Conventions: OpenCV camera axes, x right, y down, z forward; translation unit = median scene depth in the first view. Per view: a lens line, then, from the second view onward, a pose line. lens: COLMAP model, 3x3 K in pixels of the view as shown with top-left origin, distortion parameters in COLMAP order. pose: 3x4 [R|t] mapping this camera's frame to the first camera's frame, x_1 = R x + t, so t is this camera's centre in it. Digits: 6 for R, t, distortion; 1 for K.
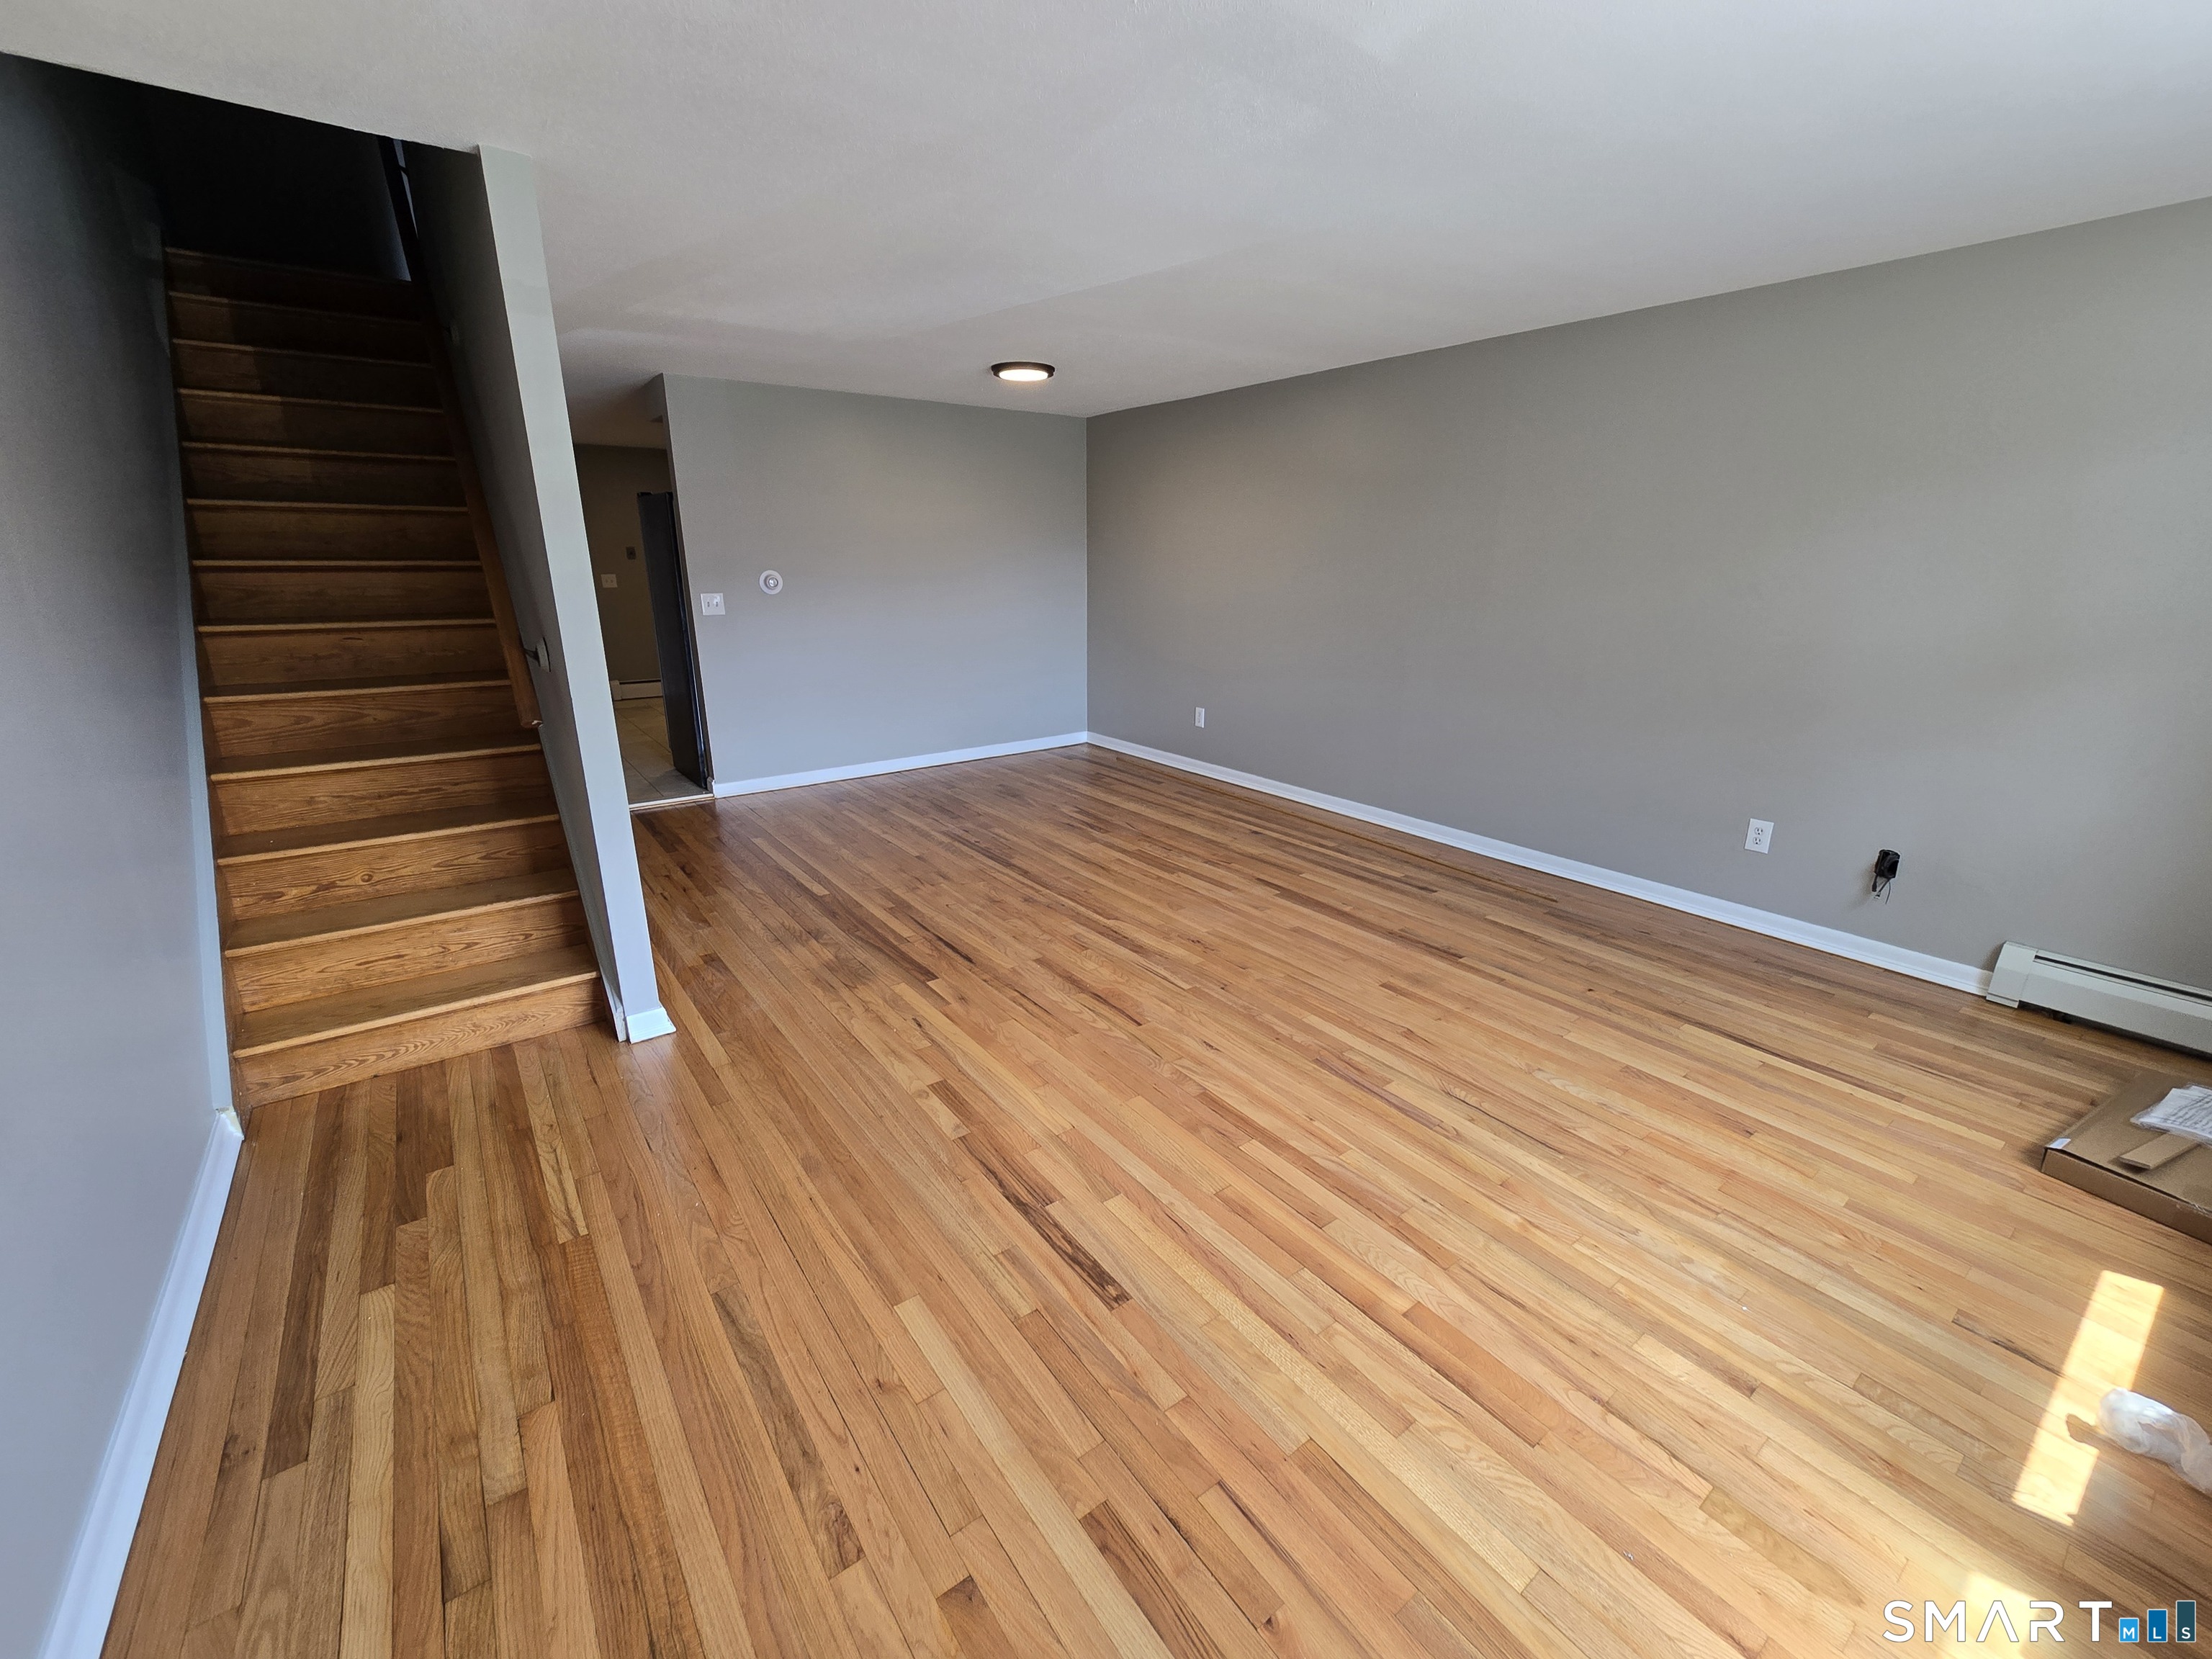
lens RADIAL K [[911.9, 0, 1111.1], [0, 911.9, 828.2], [0, 0, 1]] dist [-0.001659, -0.001054]
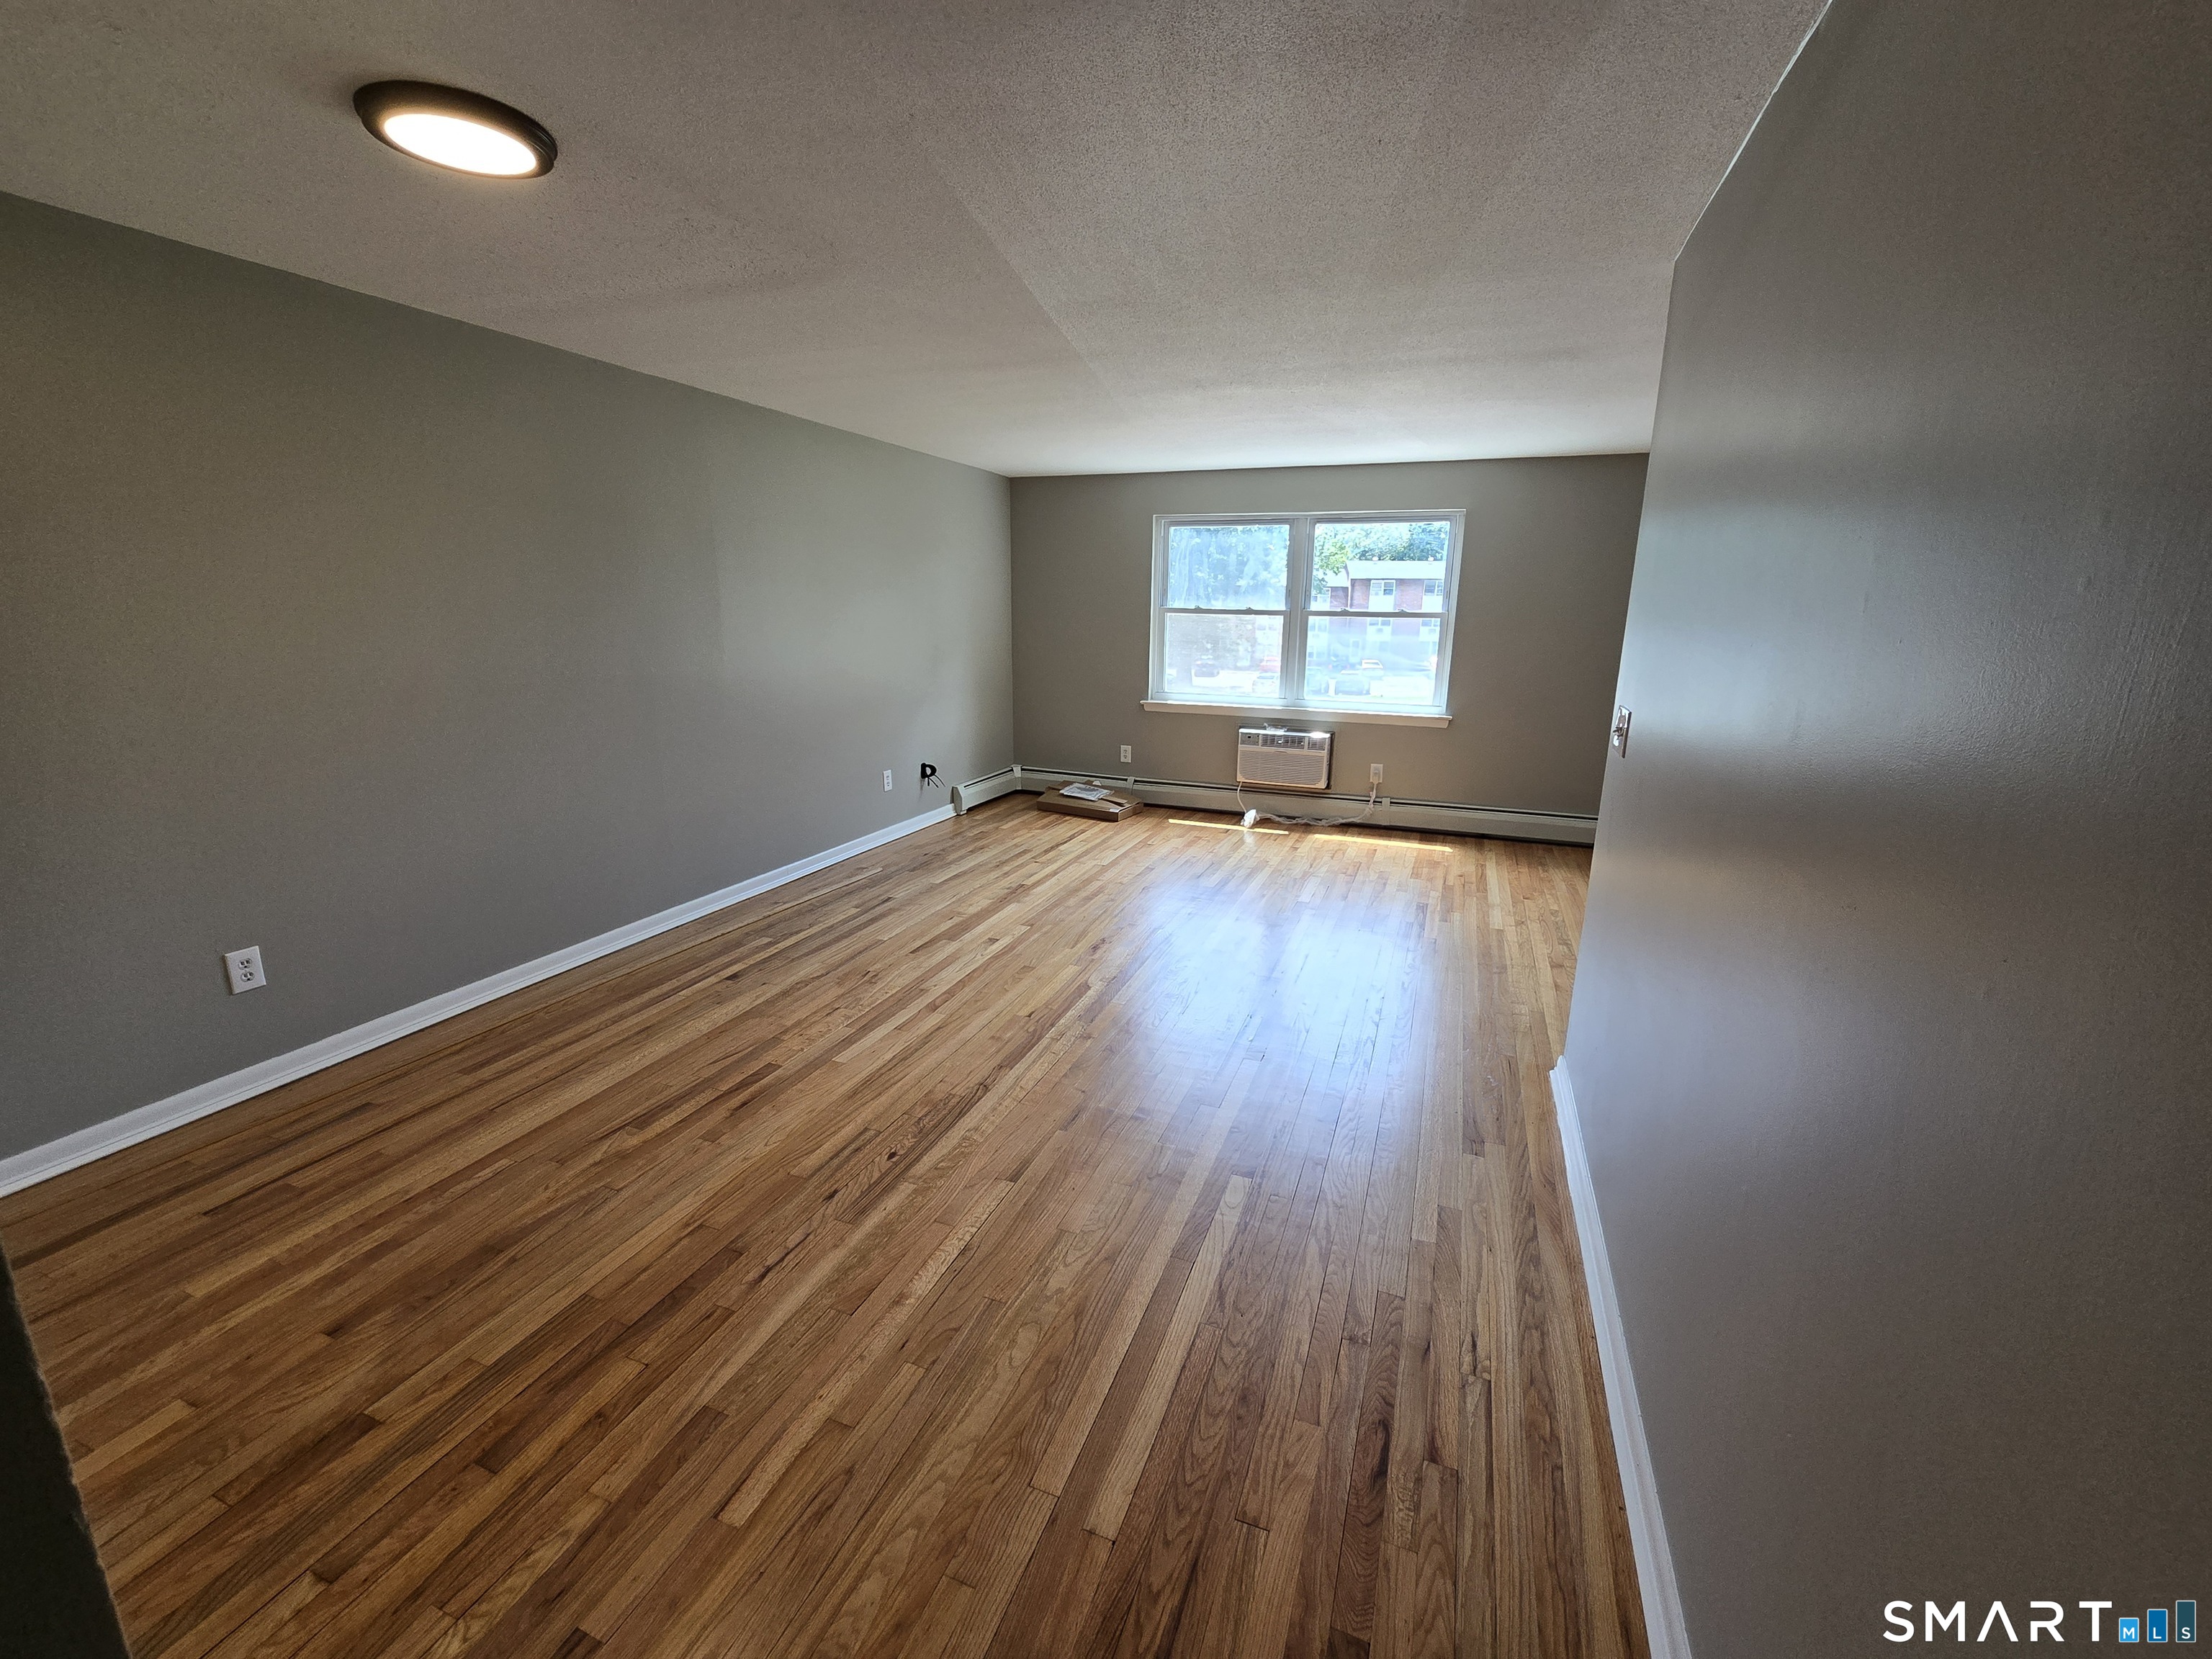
lens RADIAL K [[911.9, 0, 1111.1], [0, 911.9, 828.2], [0, 0, 1]] dist [-0.001659, -0.001054]
pose [[-0.535997, -0.211146, 0.817389, -0.930261], [0.230348, 0.894902, 0.382218, -0.501063], [-0.812187, 0.393152, -0.431027, 1.622068]]
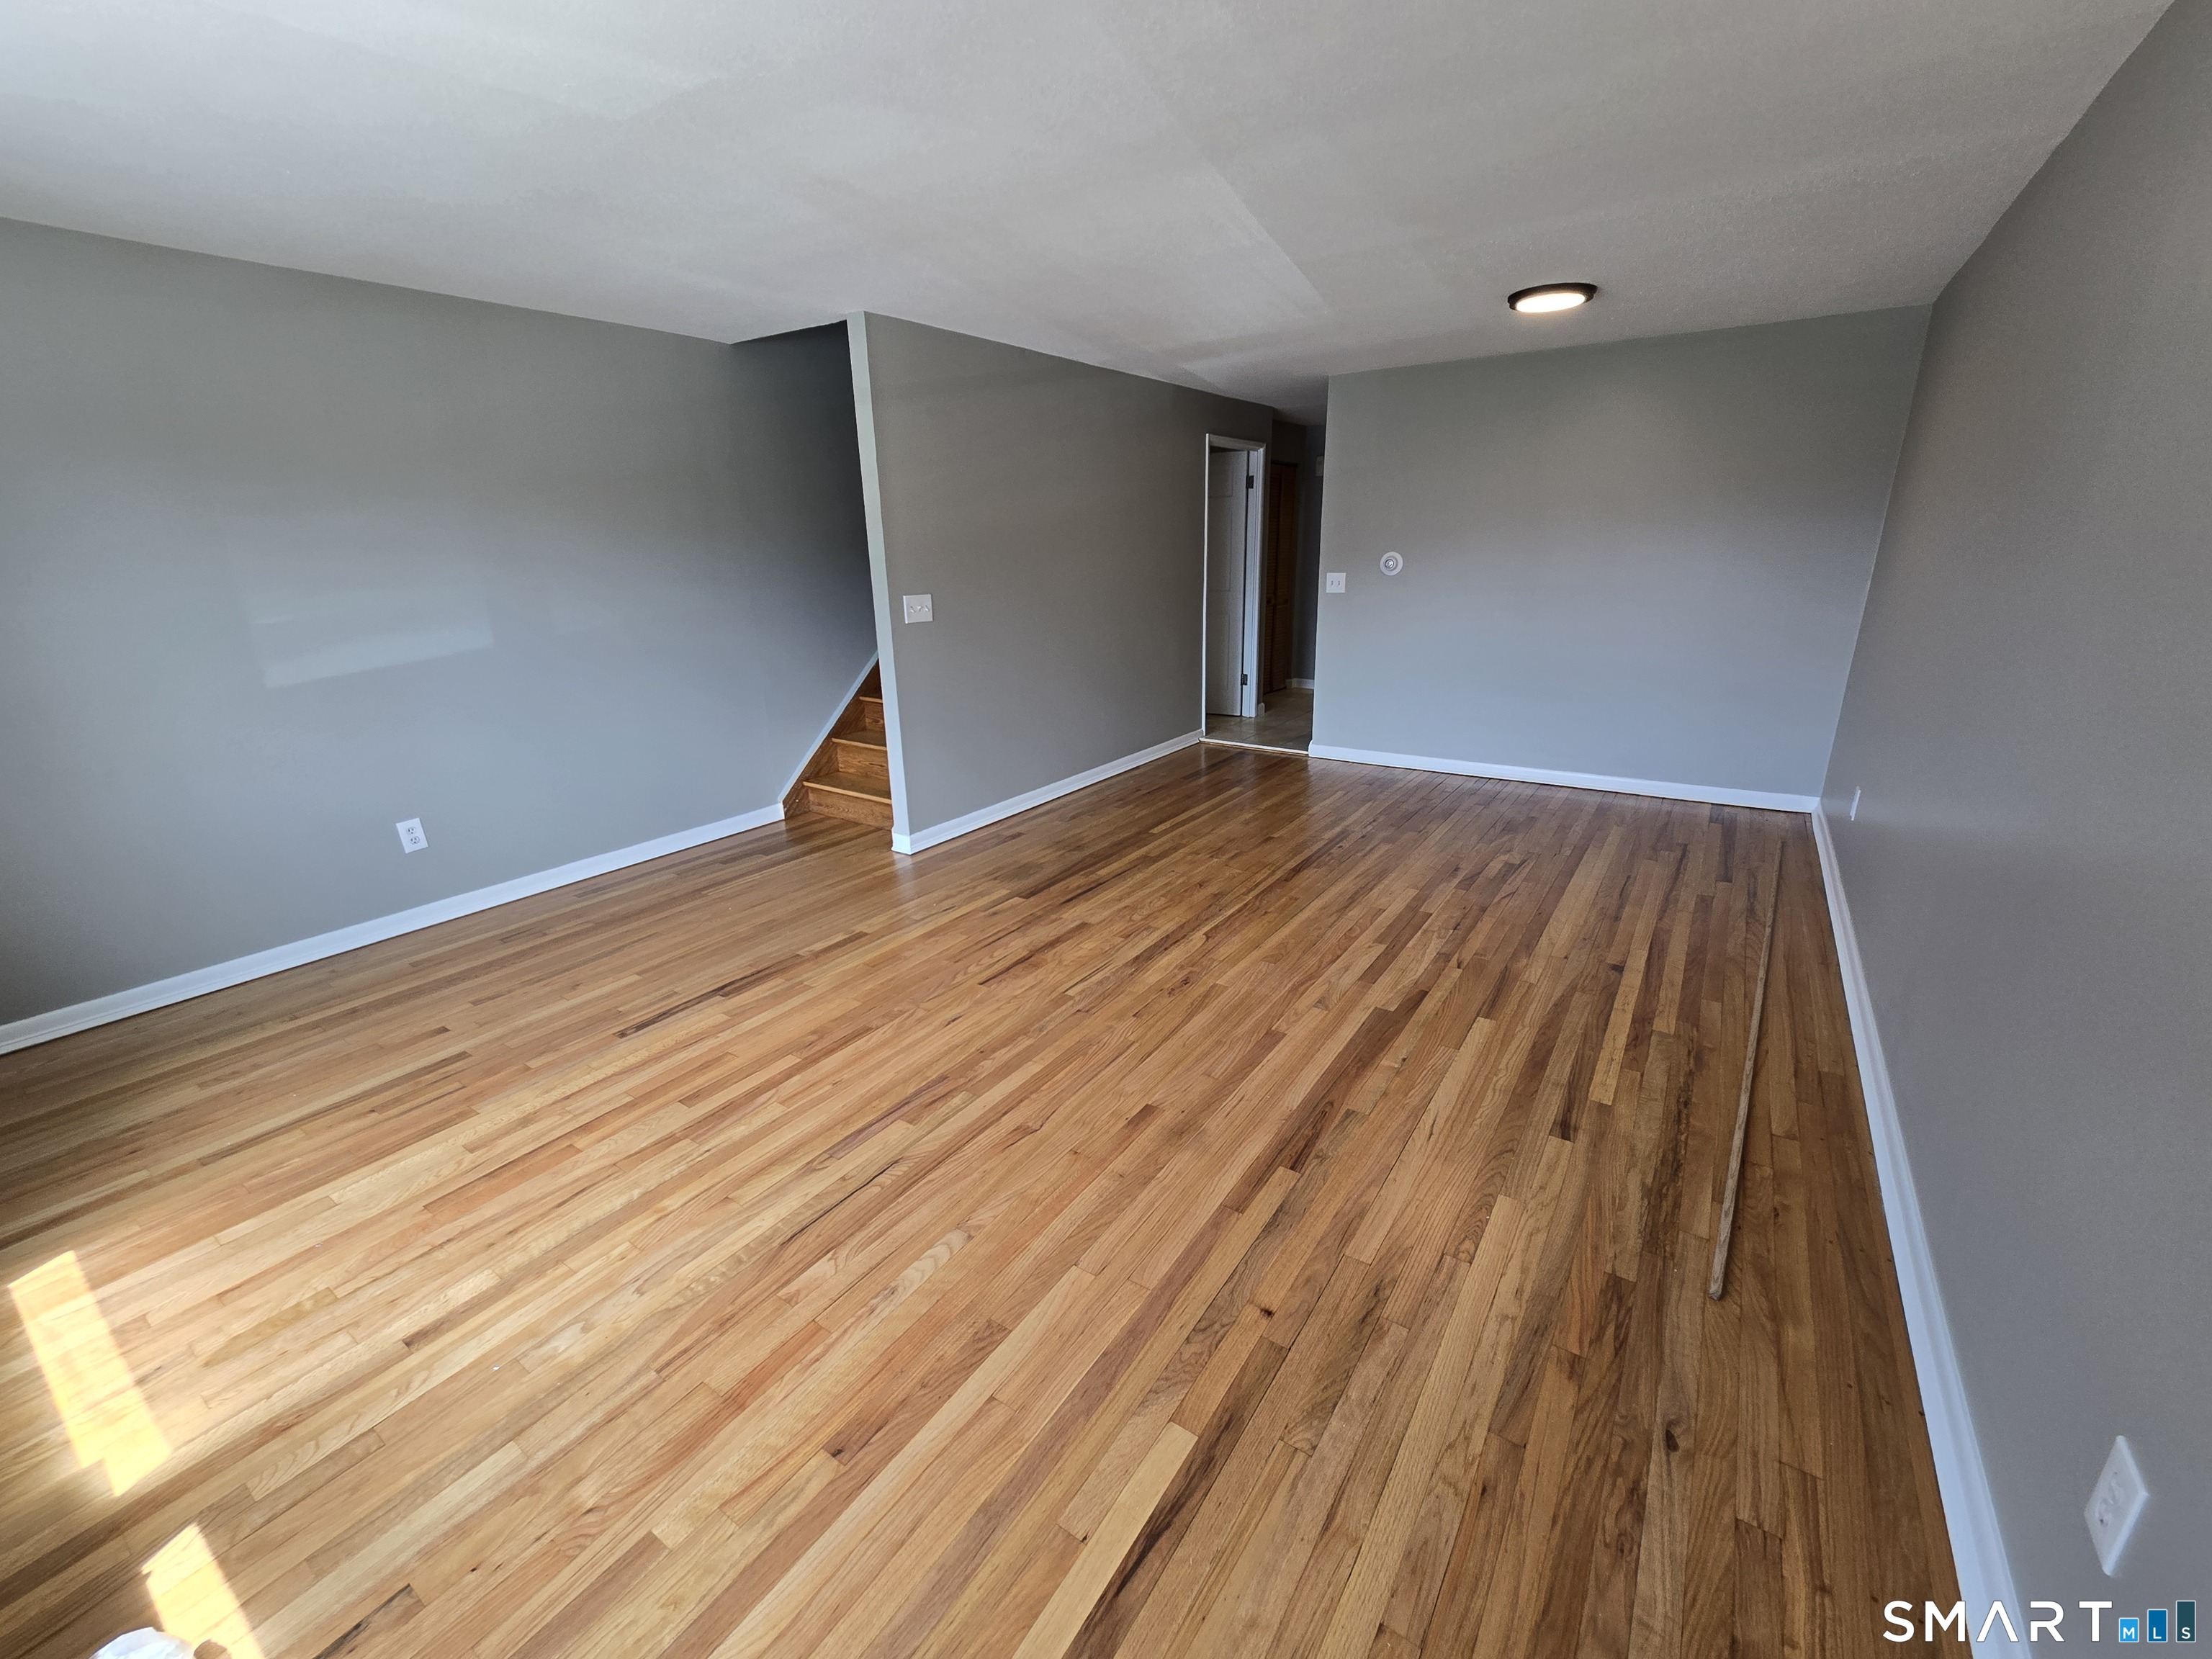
lens RADIAL K [[904.6, 0, 1106.0], [0, 904.6, 829.5], [0, 0, 1]] dist [0.001914, -0.003077]
pose [[0.326414, 0.279132, -0.903072, 0.934820], [-0.253330, 0.946284, 0.200923, -0.196165], [0.910647, 0.163191, 0.379593, 0.662132]]
